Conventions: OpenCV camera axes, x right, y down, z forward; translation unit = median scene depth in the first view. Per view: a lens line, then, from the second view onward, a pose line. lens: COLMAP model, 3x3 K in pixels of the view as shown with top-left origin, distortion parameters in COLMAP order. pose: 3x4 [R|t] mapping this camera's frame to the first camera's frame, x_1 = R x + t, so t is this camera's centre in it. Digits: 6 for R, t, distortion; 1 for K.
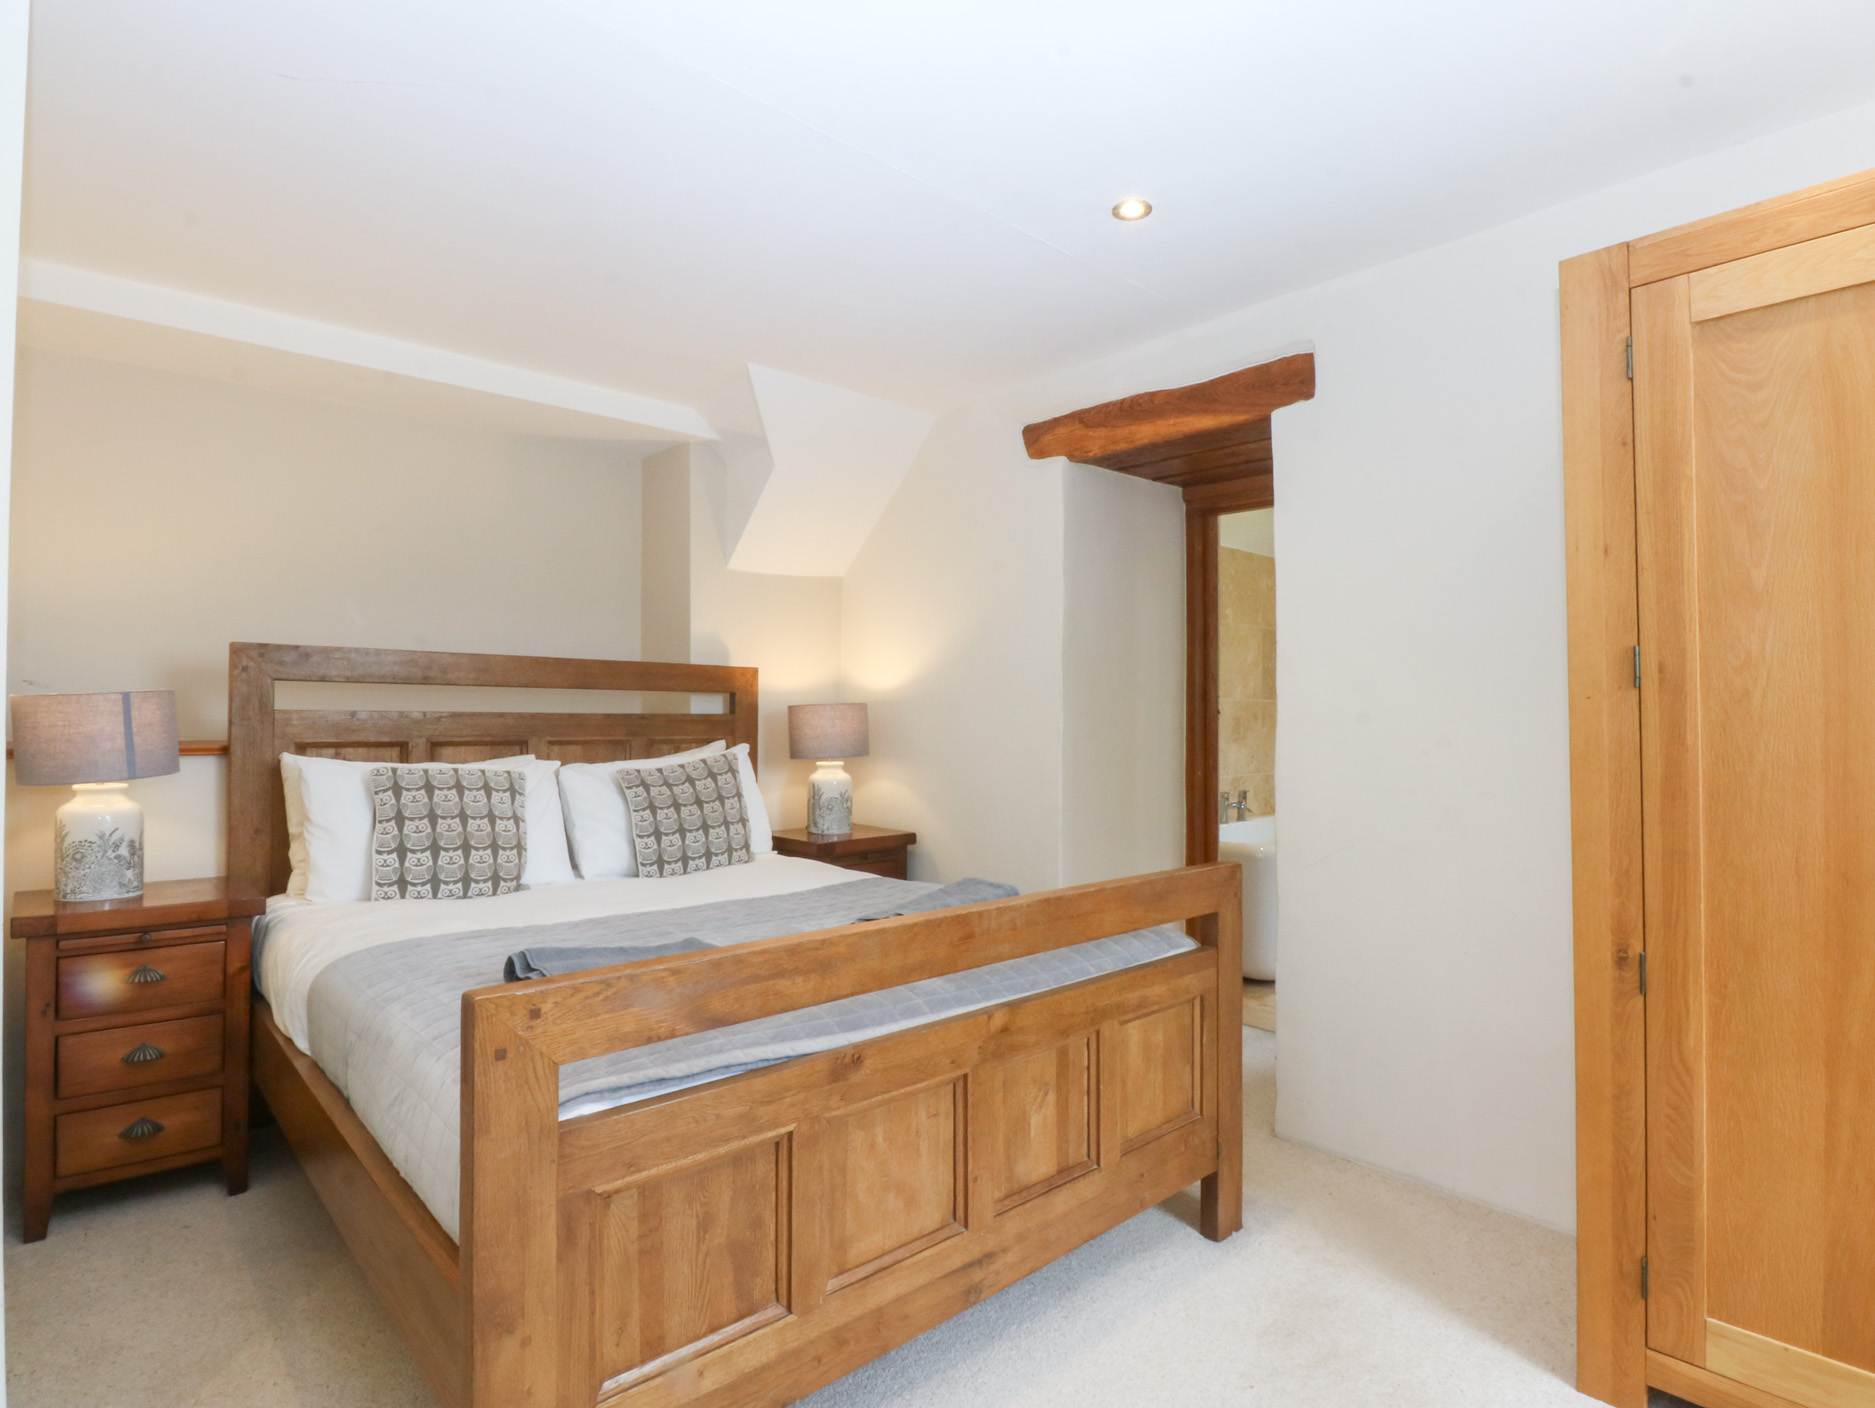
lens RADIAL K [[979.8, 0, 937.5], [0, 979.8, 704.0], [0, 0, 1]] dist [0.004145, -0.018225]
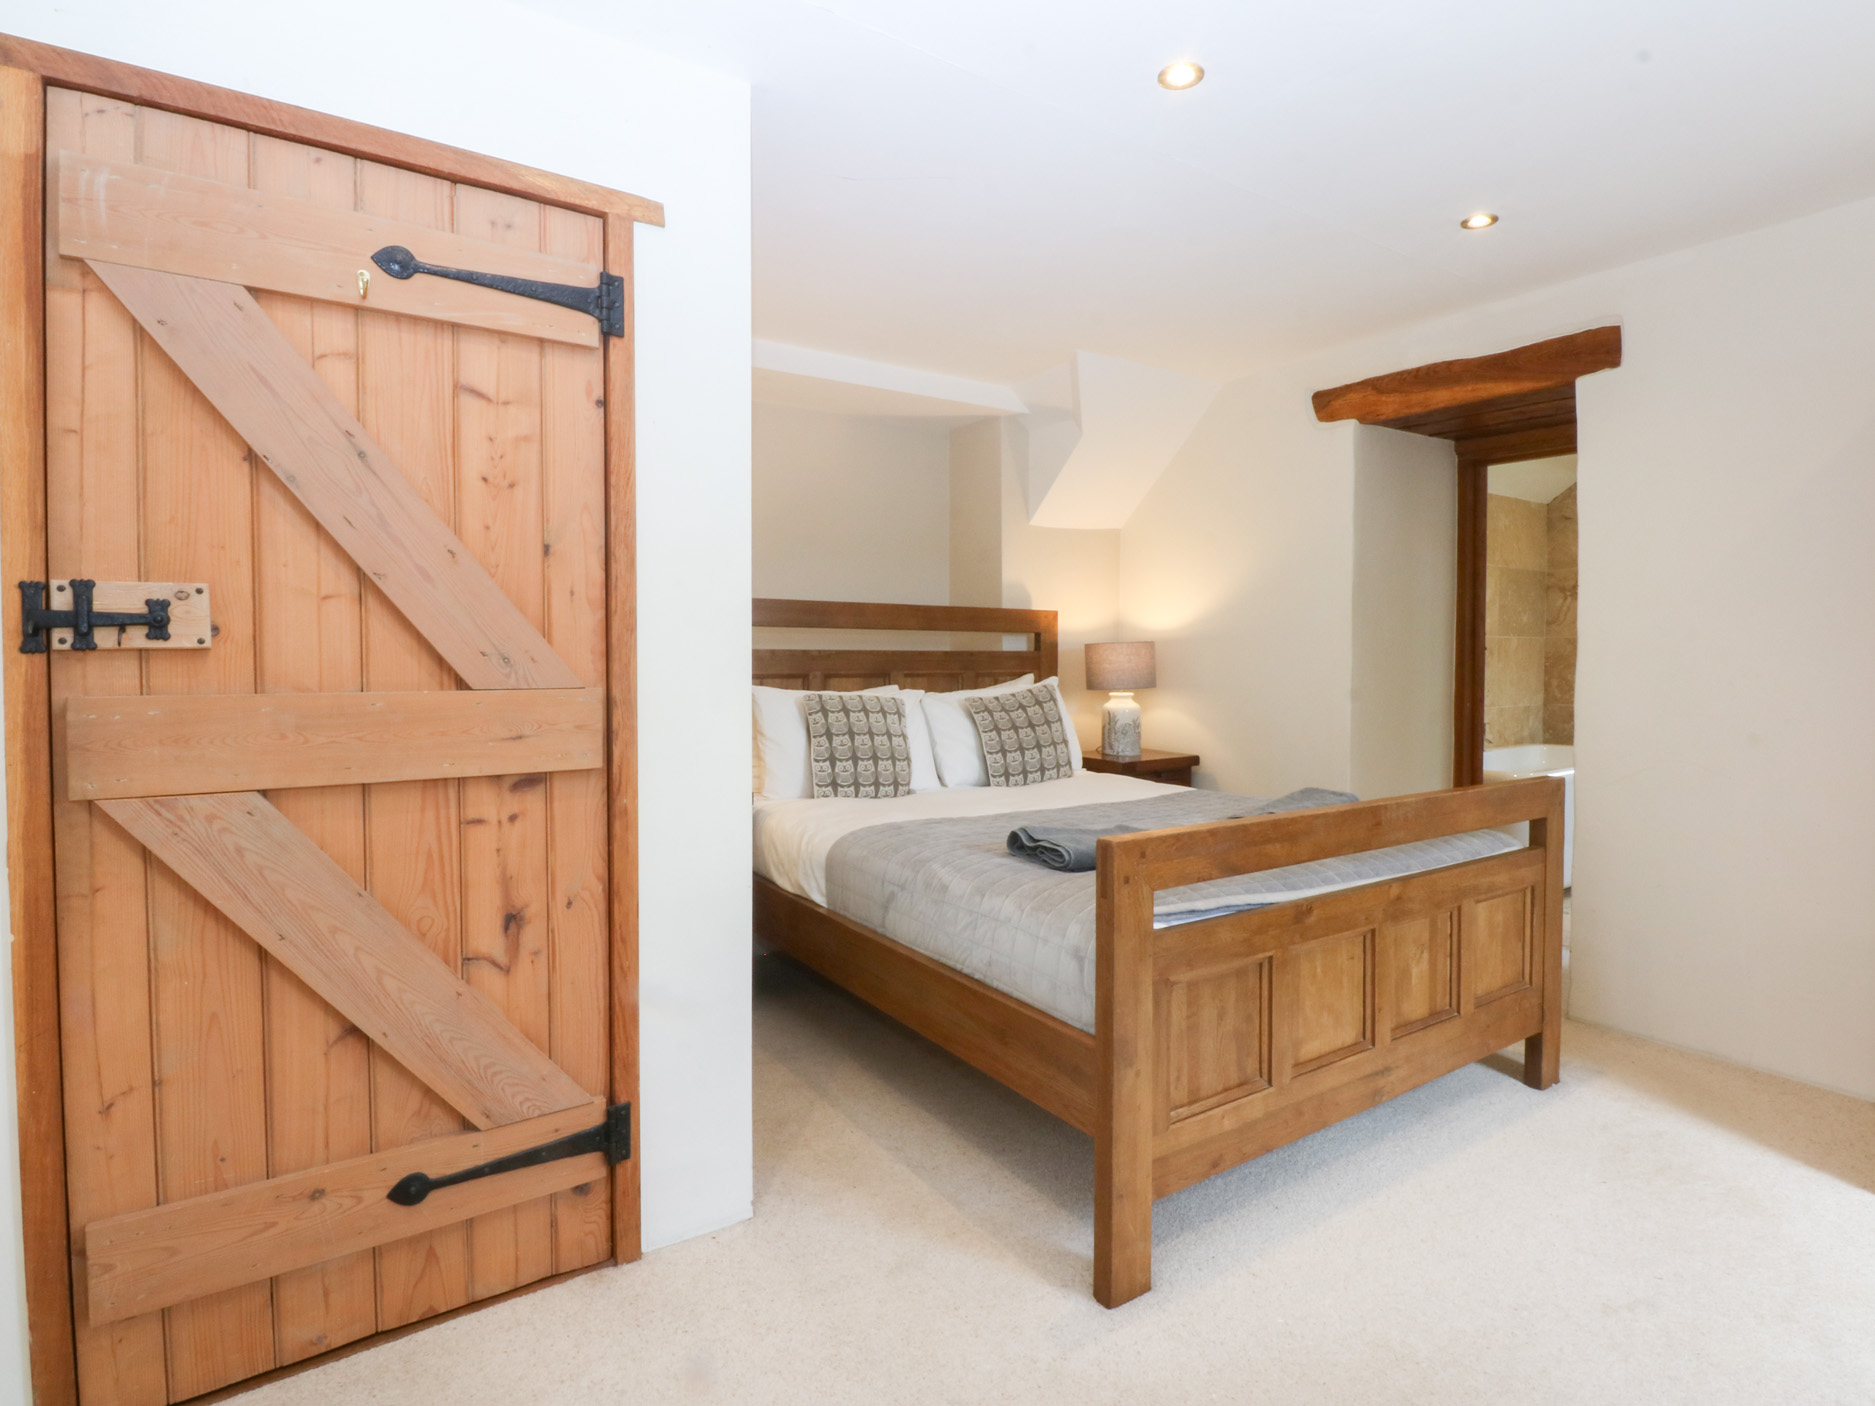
lens RADIAL K [[942.1, 0, 980.2], [0, 942.1, 676.5], [0, 0, 1]] dist [0.005298, -0.016617]
pose [[0.989651, 0.002299, -0.143475, -0.181871], [0.003171, 0.999277, 0.037885, -0.003154], [0.143458, -0.037948, 0.988929, -0.174359]]
